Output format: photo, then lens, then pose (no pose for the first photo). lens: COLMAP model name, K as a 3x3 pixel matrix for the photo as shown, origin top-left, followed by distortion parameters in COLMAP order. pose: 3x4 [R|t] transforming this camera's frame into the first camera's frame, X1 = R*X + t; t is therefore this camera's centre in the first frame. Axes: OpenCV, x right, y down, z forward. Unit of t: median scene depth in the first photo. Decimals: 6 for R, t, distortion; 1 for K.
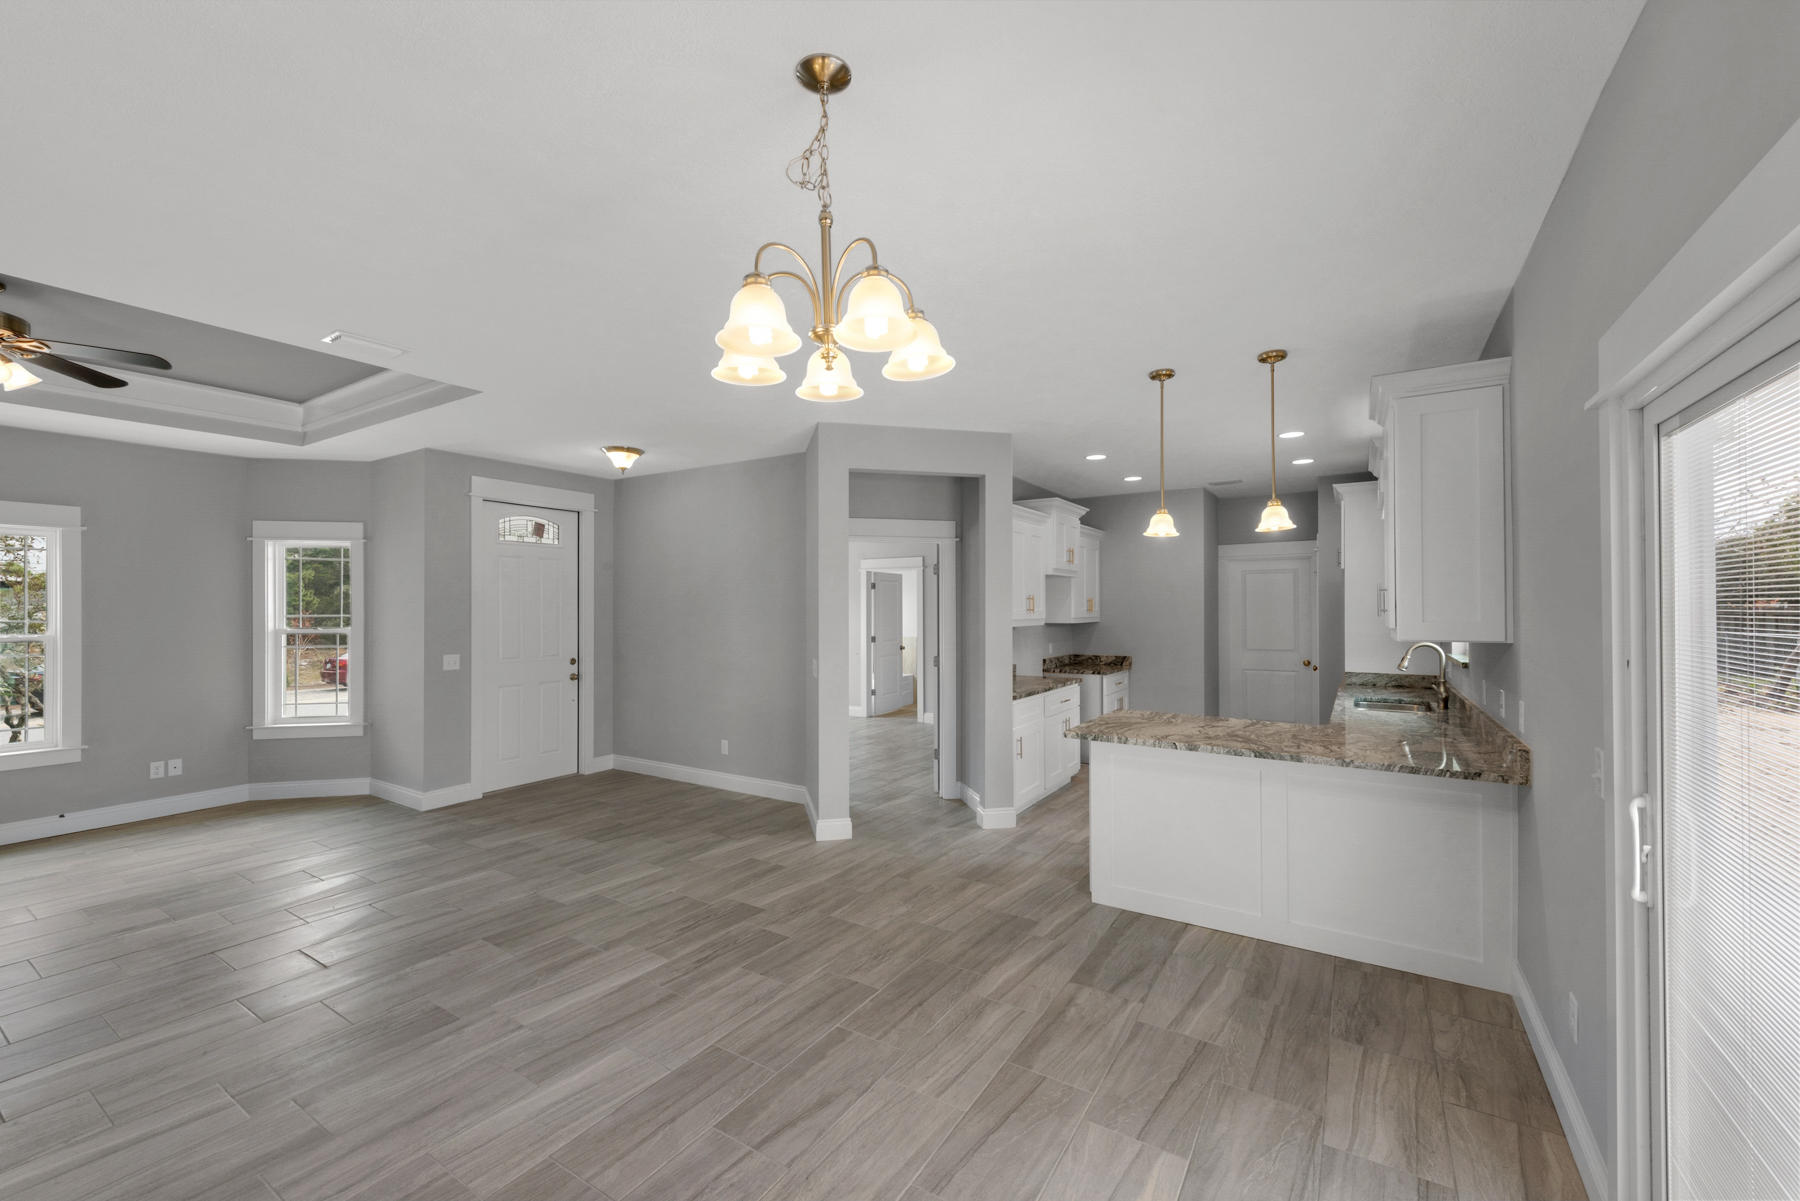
lens RADIAL K [[722.4, 0, 901.0], [0, 722.4, 603.1], [0, 0, 1]] dist [0.008506, -0.003771]
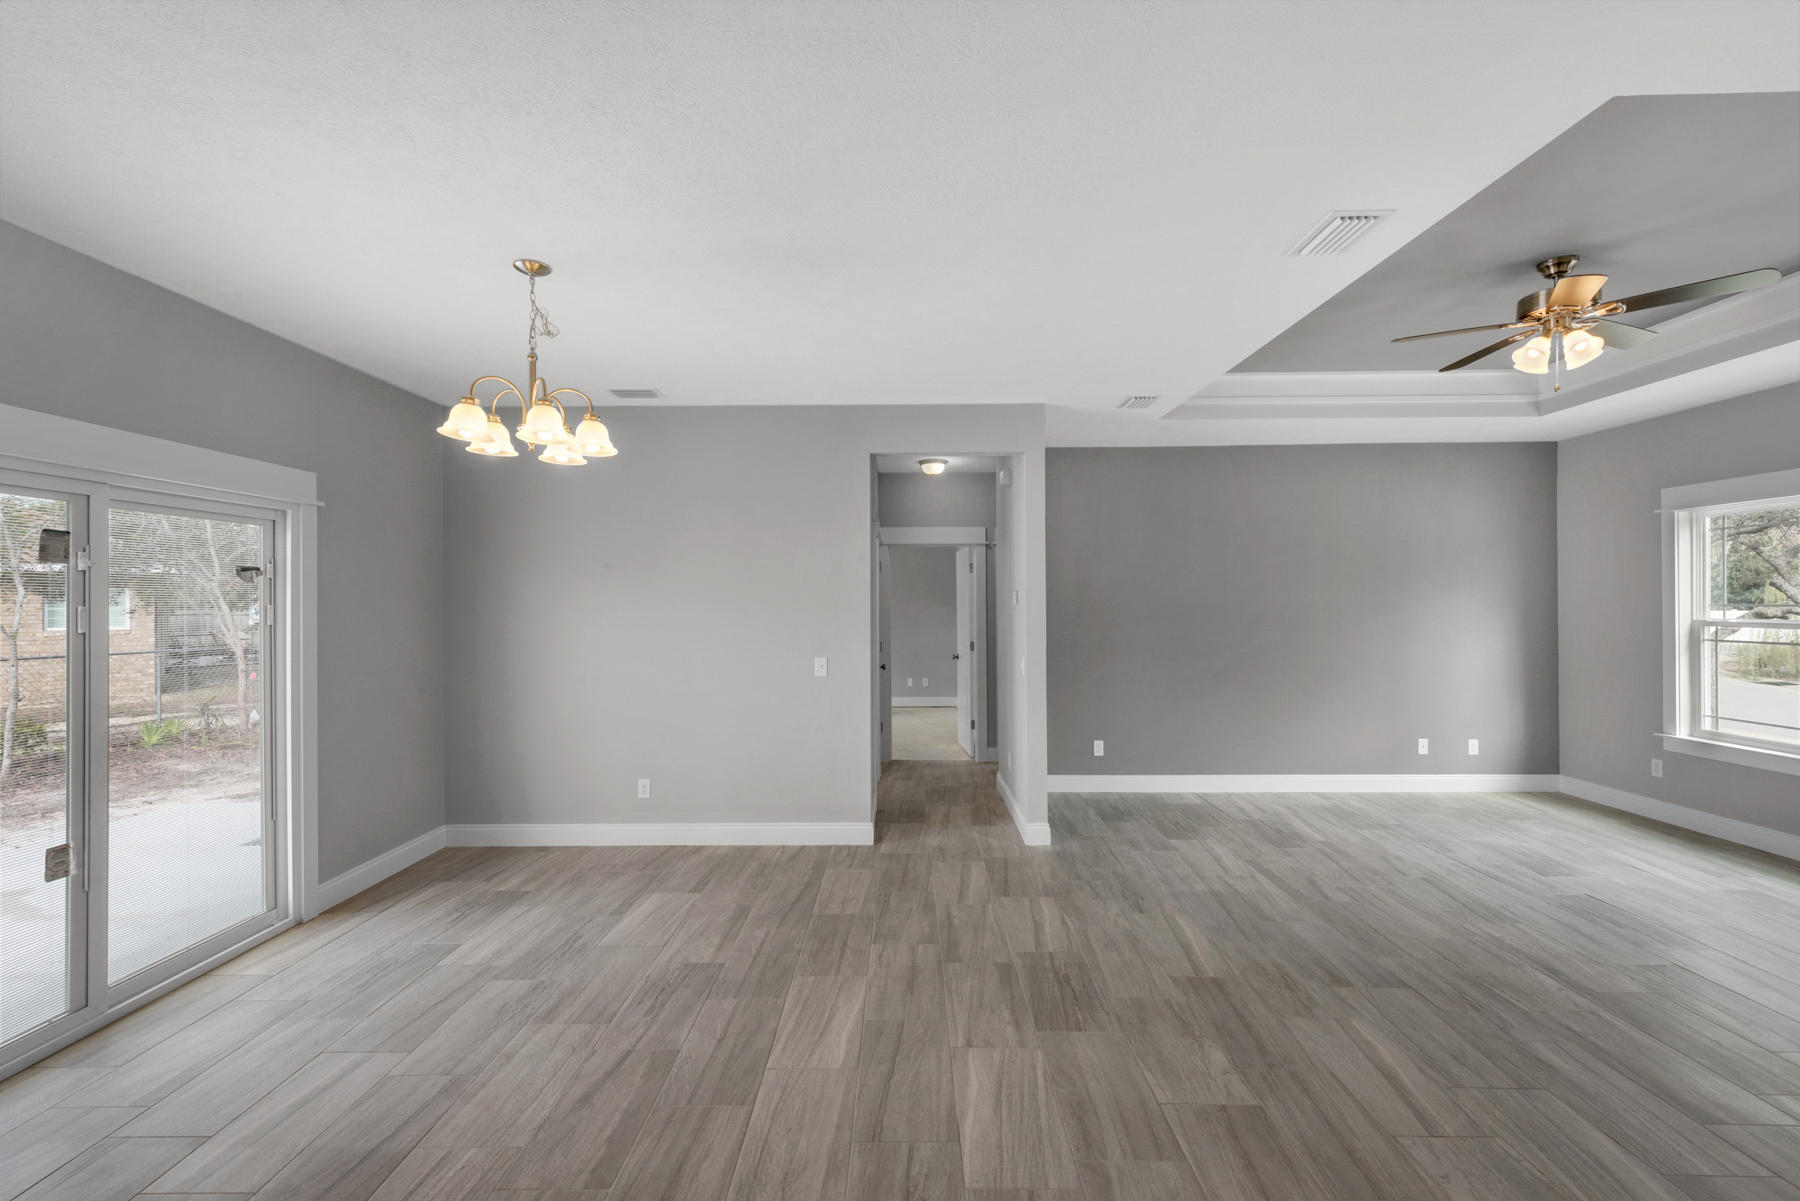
lens RADIAL K [[747.6, 0, 894.1], [0, 747.6, 605.8], [0, 0, 1]] dist [0.007545, -0.000480]
pose [[-0.853464, 0.009321, -0.521069, 0.027719], [0.011242, 0.999937, -0.000526, 0.011391], [0.521031, -0.006307, -0.853515, 0.942849]]
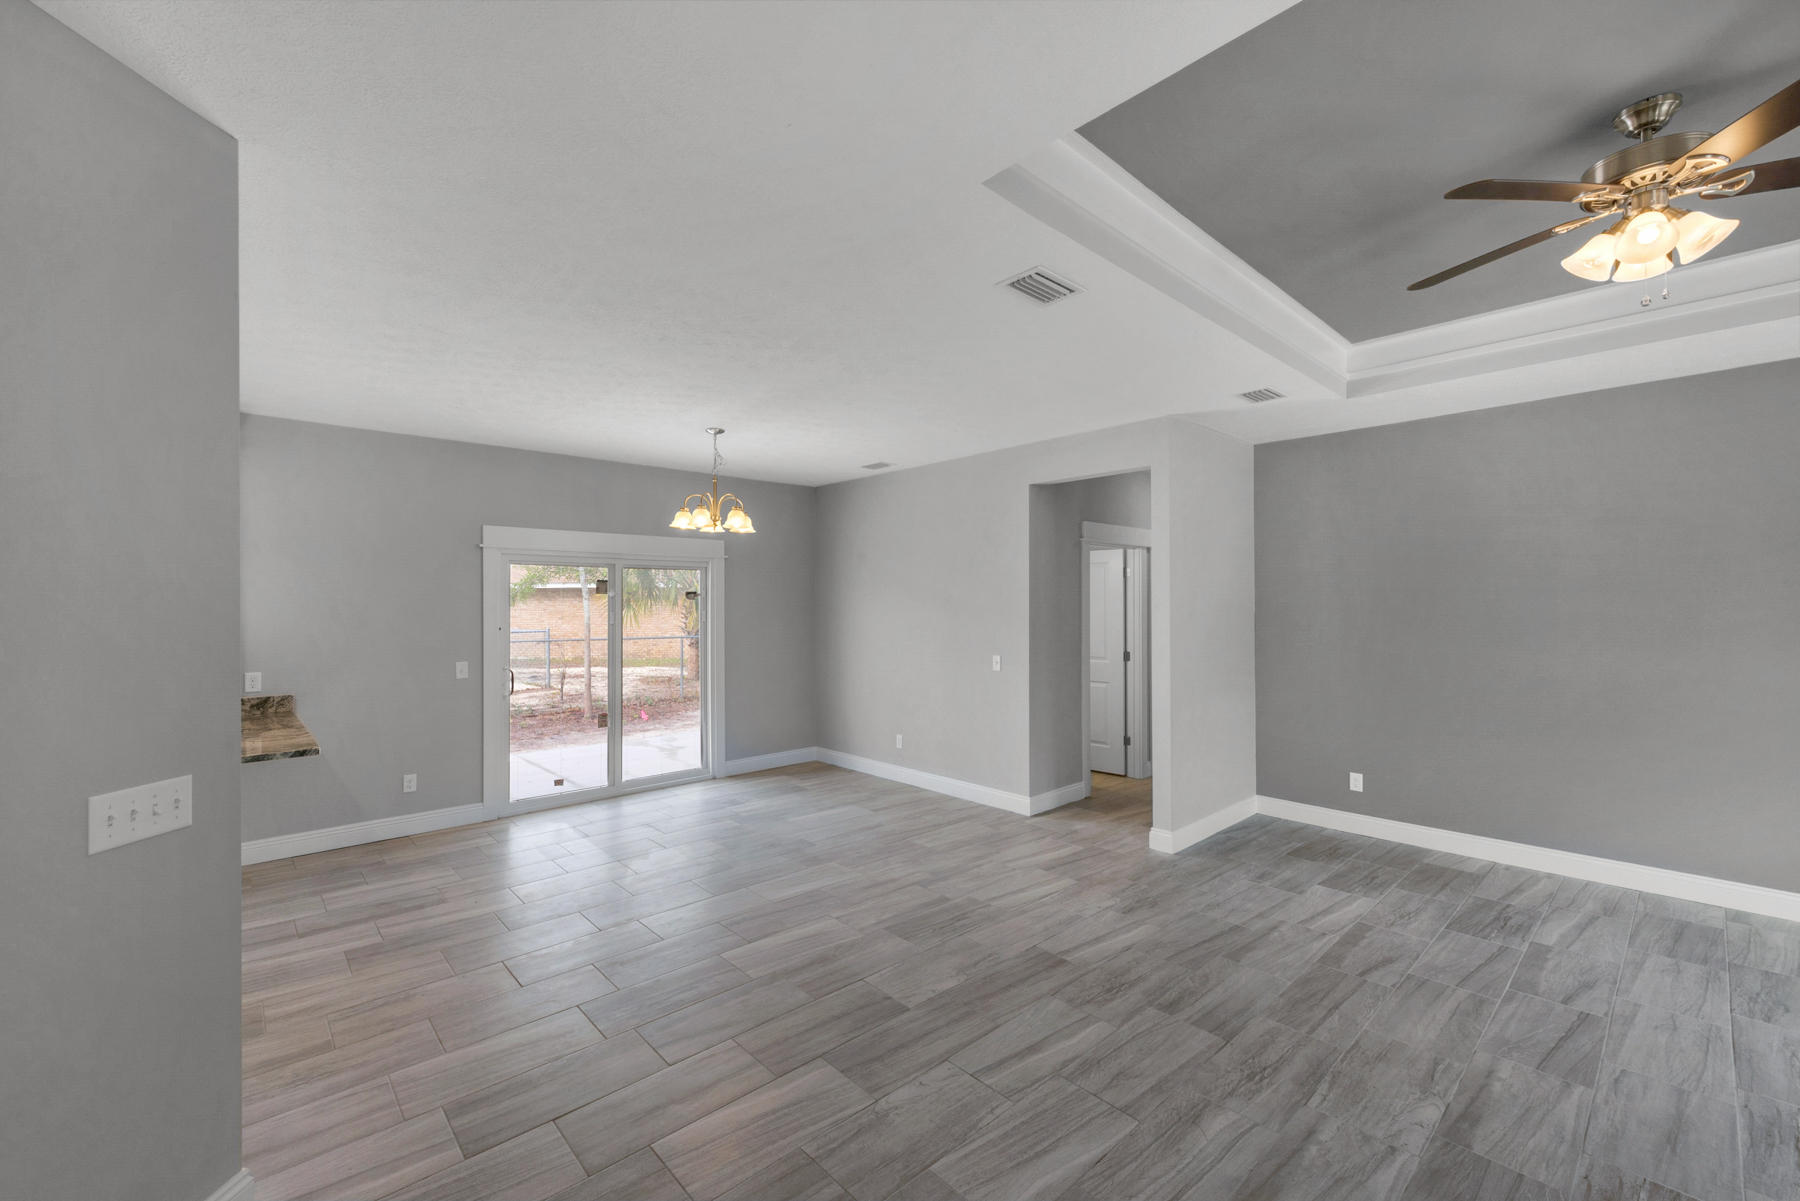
lens RADIAL K [[728.2, 0, 896.8], [0, 728.2, 602.9], [0, 0, 1]] dist [0.009439, -0.003306]
pose [[-0.964724, 0.008118, 0.263137, -0.529971], [0.006000, 0.999943, -0.008850, 0.002632], [-0.263194, -0.006959, -0.964718, 1.221826]]
